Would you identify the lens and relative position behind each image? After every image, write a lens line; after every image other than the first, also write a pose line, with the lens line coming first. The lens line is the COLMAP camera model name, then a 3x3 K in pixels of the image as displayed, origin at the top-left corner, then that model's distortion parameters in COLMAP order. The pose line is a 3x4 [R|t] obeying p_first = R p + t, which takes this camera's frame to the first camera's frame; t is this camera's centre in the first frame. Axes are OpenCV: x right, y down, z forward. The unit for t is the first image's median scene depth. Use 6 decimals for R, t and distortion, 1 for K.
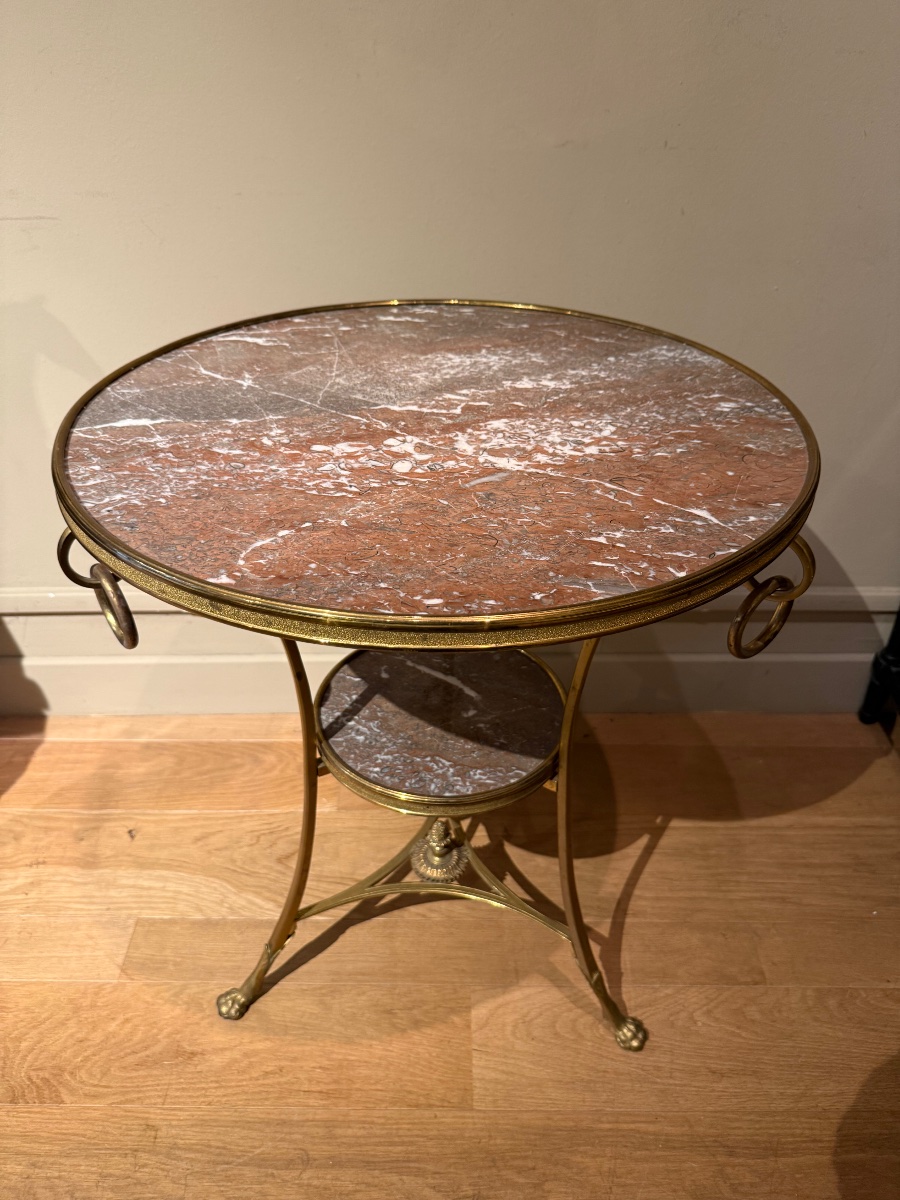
lens RADIAL K [[843.5, 0, 442.7], [0, 843.5, 590.1], [0, 0, 1]] dist [-0.001897, -0.016442]
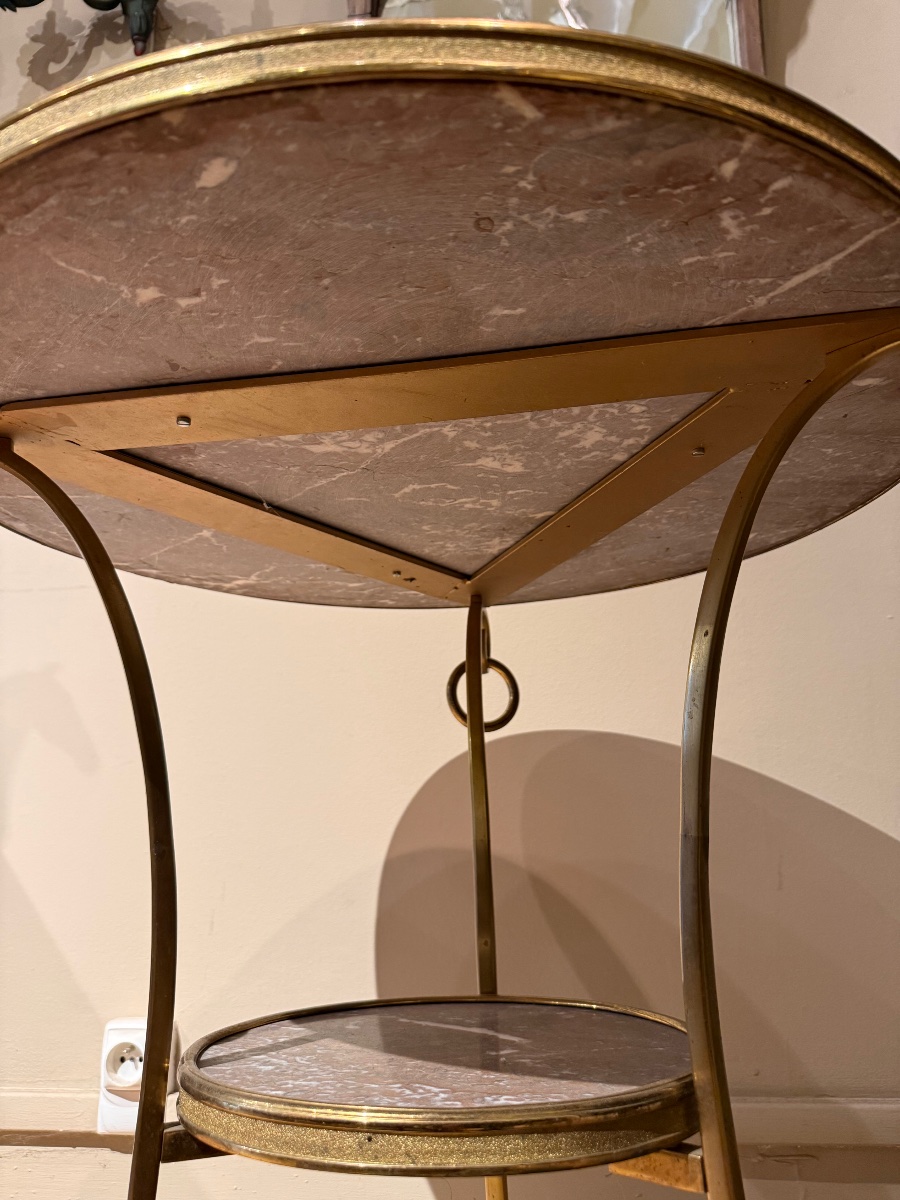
lens RADIAL K [[857.8, 0, 448.8], [0, 857.8, 598.8], [0, 0, 1]] dist [-0.029245, -0.005138]
pose [[0.991005, -0.061630, -0.118785, 0.066707], [-0.054518, 0.624707, -0.778954, 0.324393], [0.122213, 0.778424, 0.615728, 0.442833]]
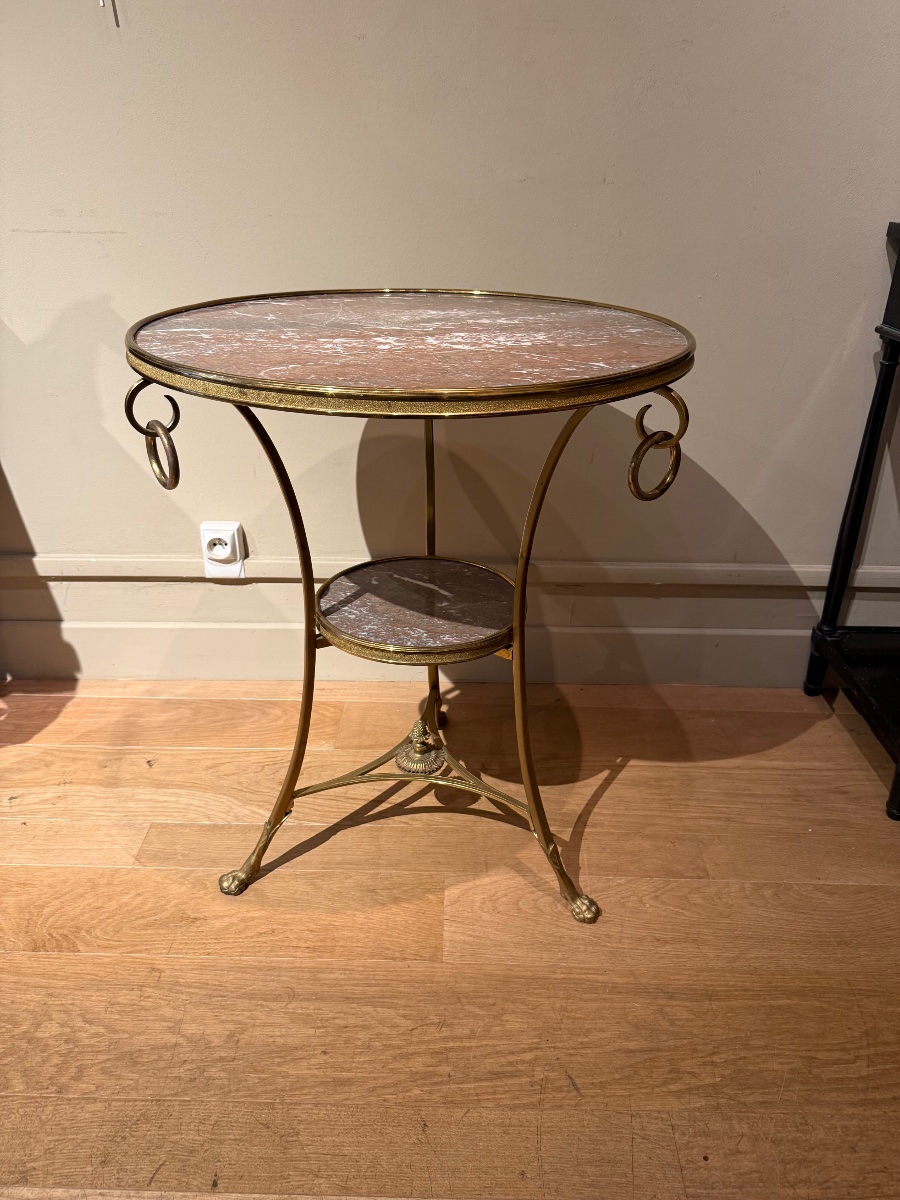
lens RADIAL K [[843.5, 0, 456.0], [0, 843.5, 601.6], [0, 0, 1]] dist [-0.001897, -0.016442]
pose [[0.999919, 0.012397, -0.002746, 0.047815], [-0.012662, 0.989662, -0.142862, 0.280506], [0.000947, 0.142885, 0.989739, -0.173580]]
